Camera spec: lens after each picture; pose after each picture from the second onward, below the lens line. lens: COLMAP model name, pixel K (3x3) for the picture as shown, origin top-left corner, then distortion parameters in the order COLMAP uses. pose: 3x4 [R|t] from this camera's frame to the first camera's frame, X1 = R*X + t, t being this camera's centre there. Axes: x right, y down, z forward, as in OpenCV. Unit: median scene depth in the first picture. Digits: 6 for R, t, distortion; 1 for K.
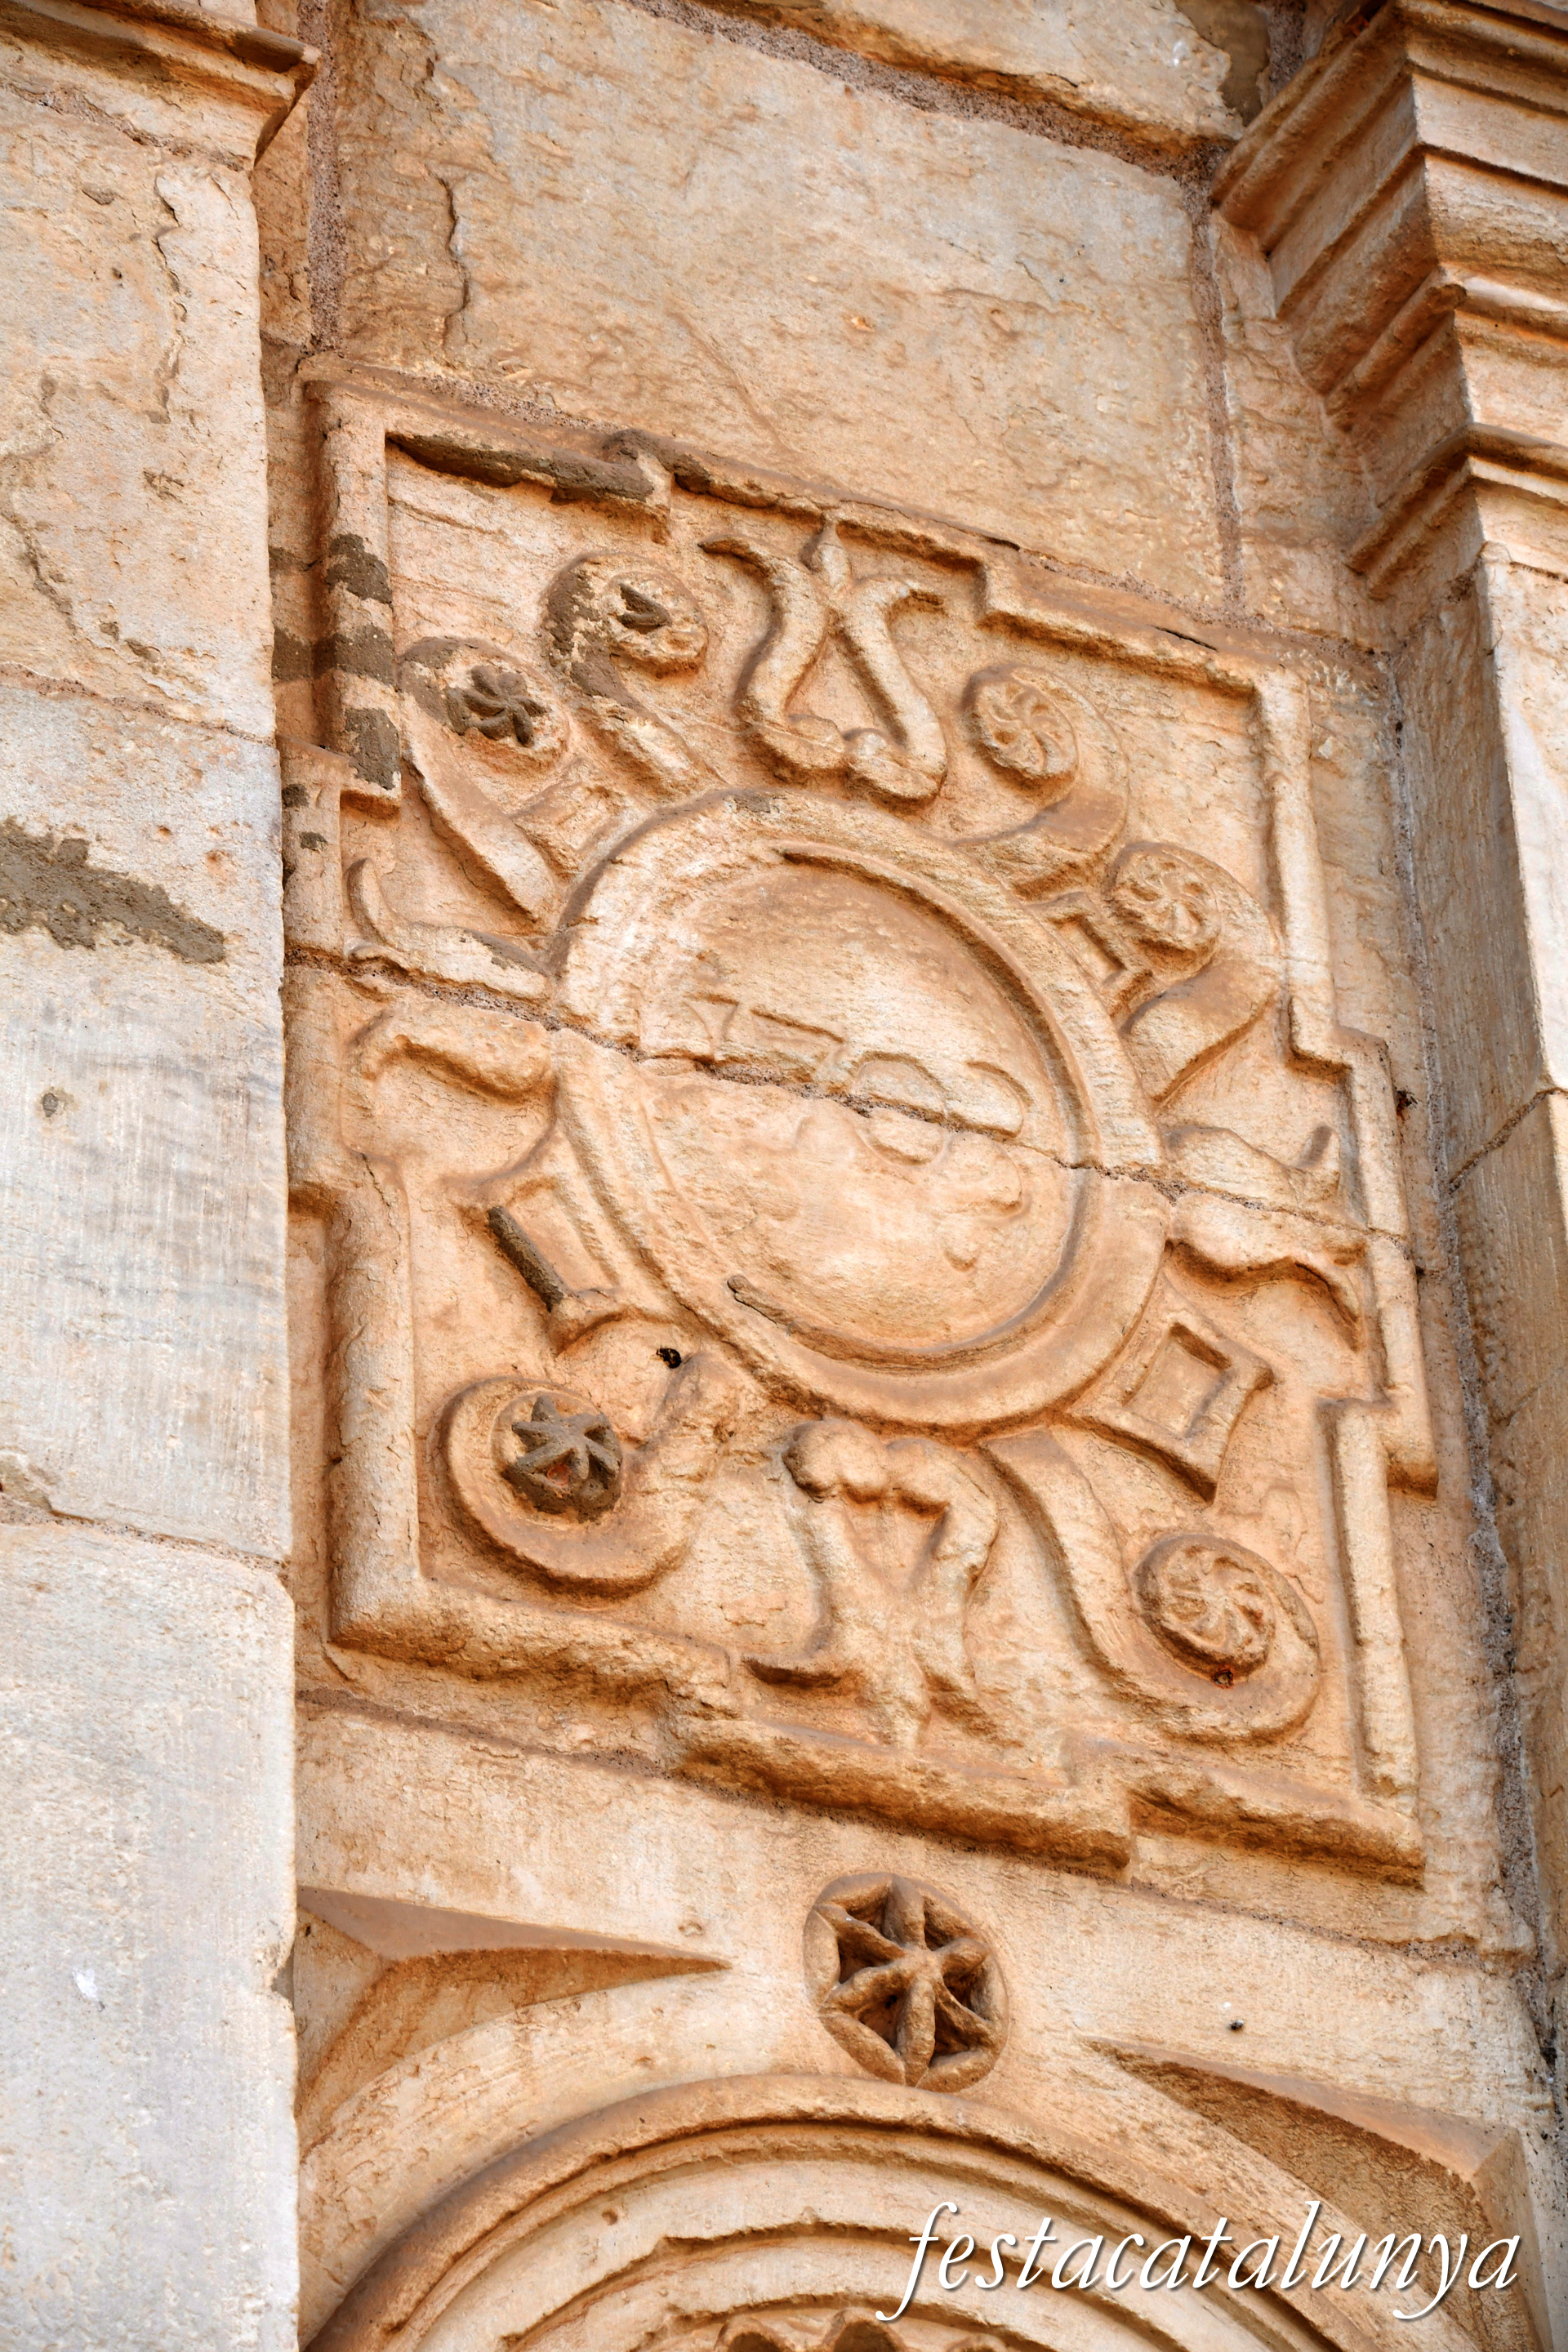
lens RADIAL K [[8858.8, 0, 784.0], [0, 8858.8, 1176.0], [0, 0, 1]] dist [1.481199, 1.109179]
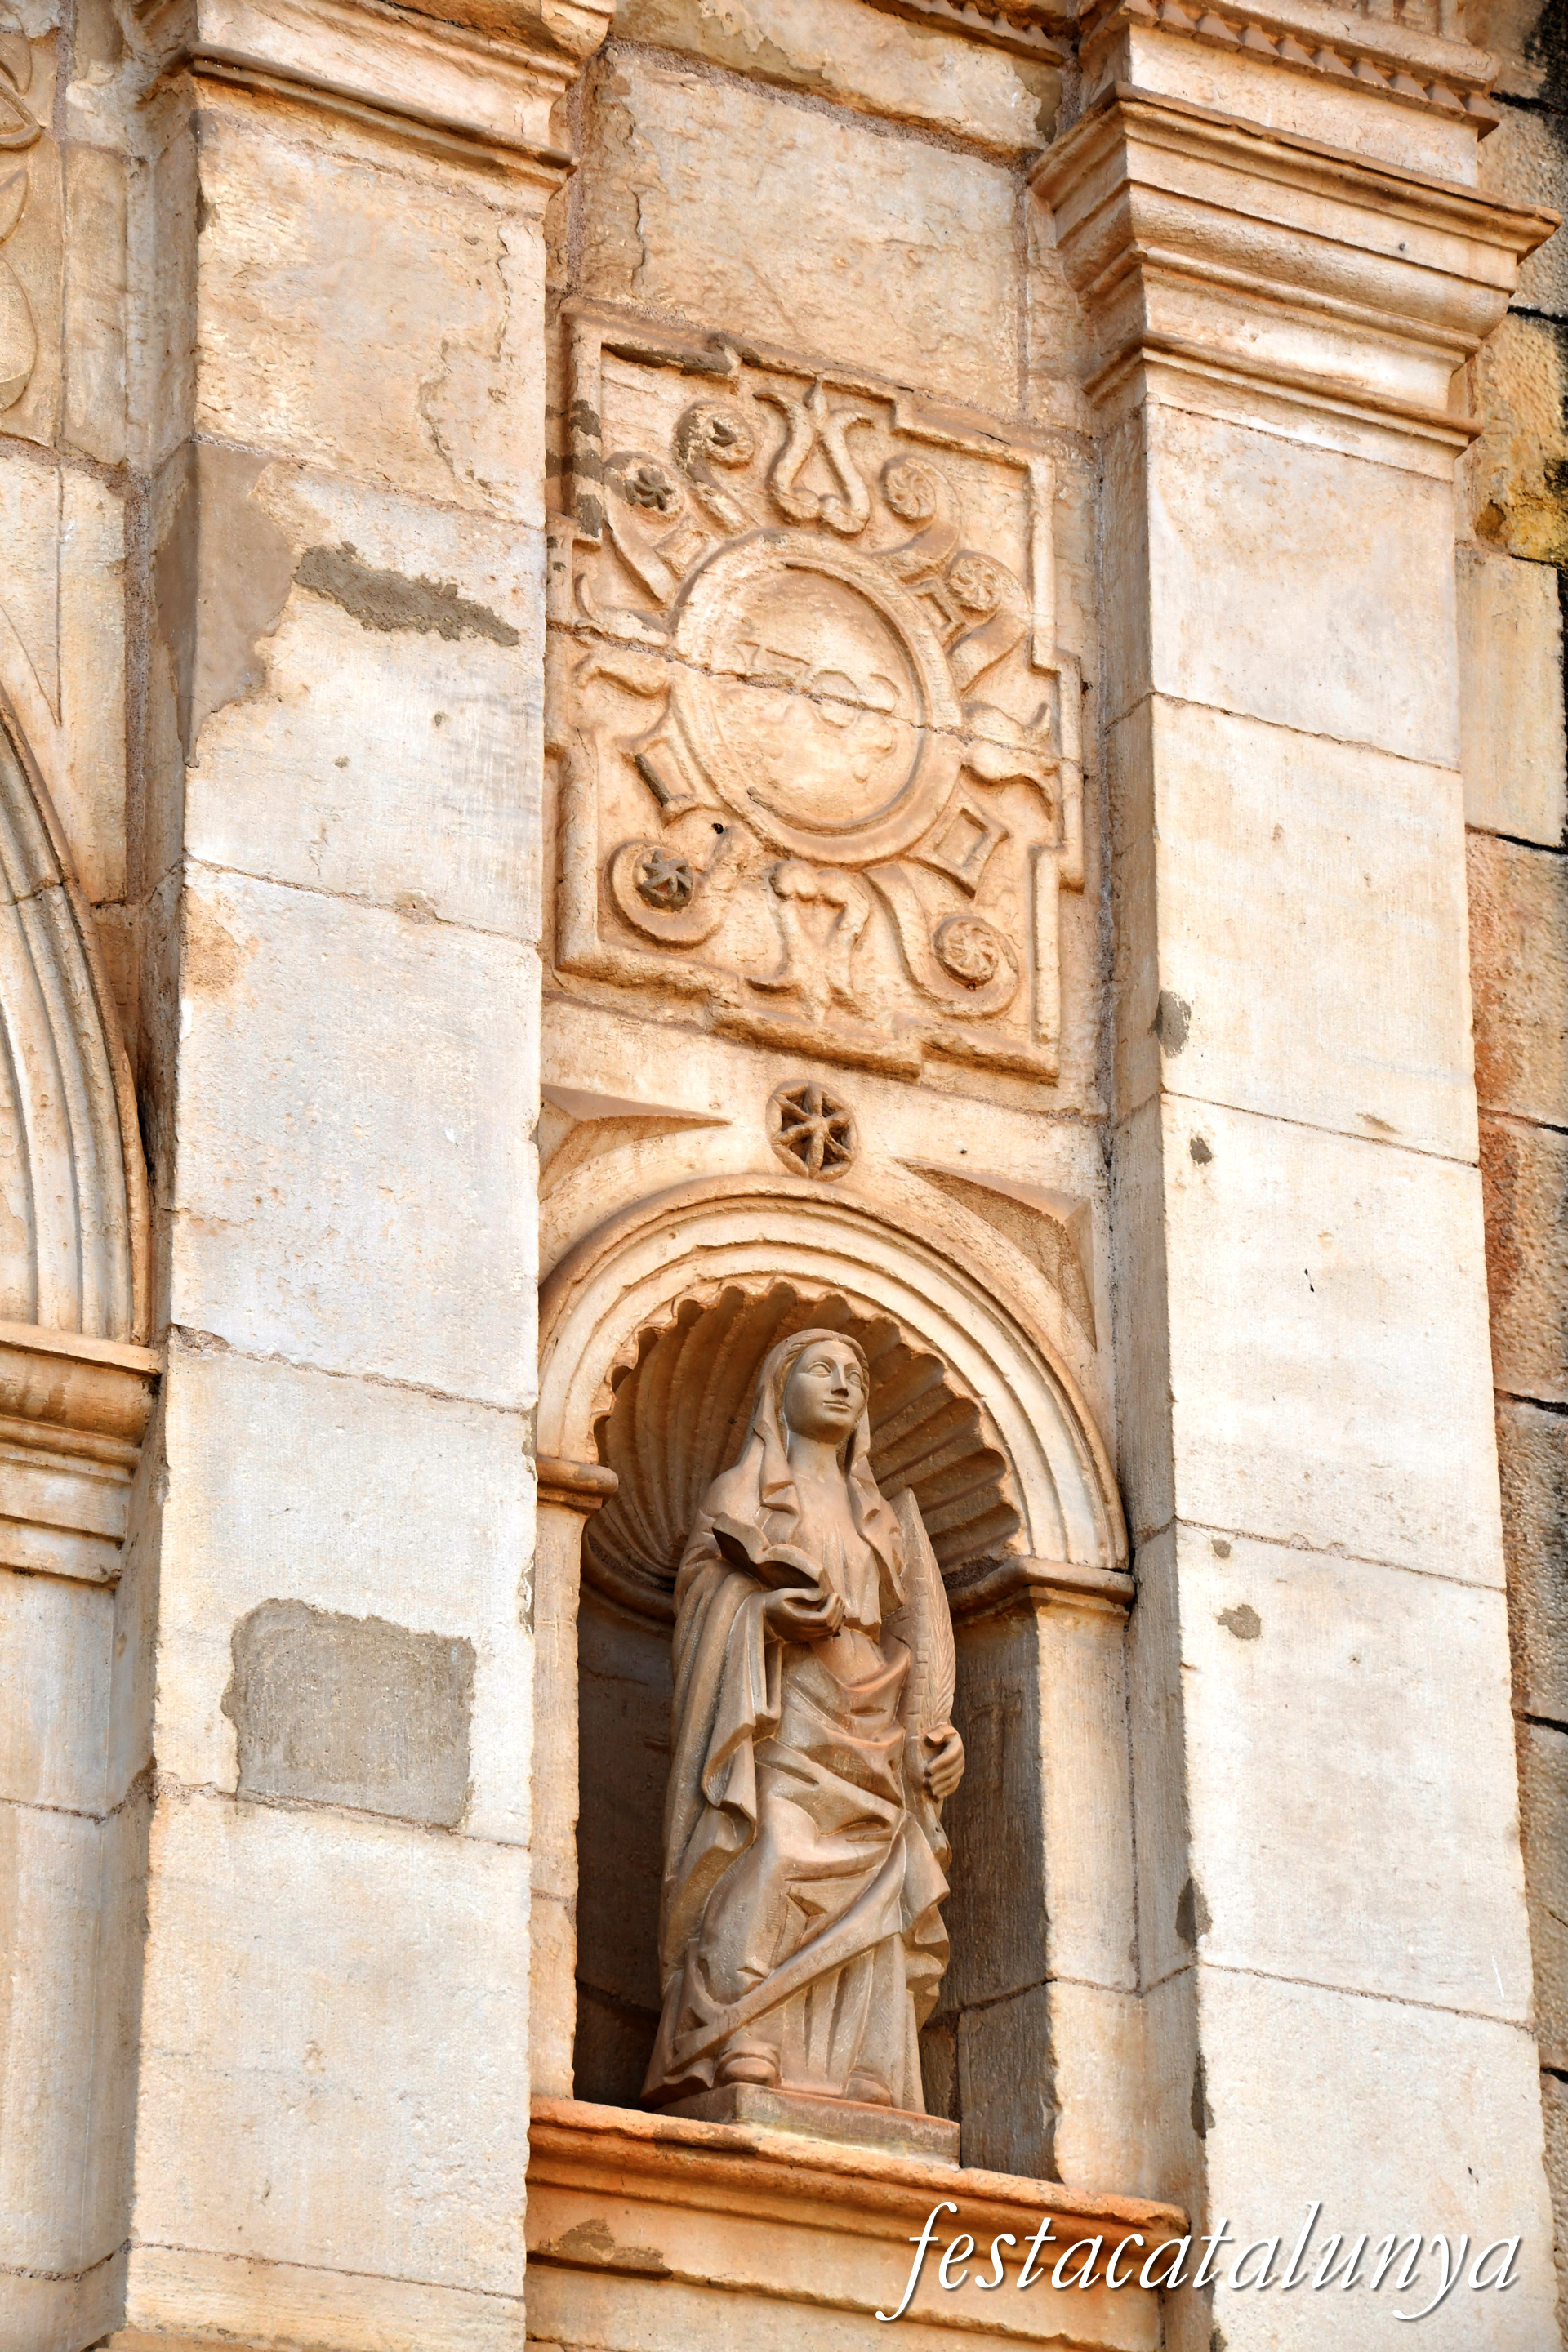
lens RADIAL K [[7466.4, 0, 784.0], [0, 7466.4, 1176.0], [0, 0, 1]] dist [1.111228, 2.718486]
pose [[0.998730, 0.050350, -0.001969, 0.010130], [-0.049422, 0.986443, 0.156487, -0.170852], [0.009821, -0.156190, 0.987678, -0.744104]]
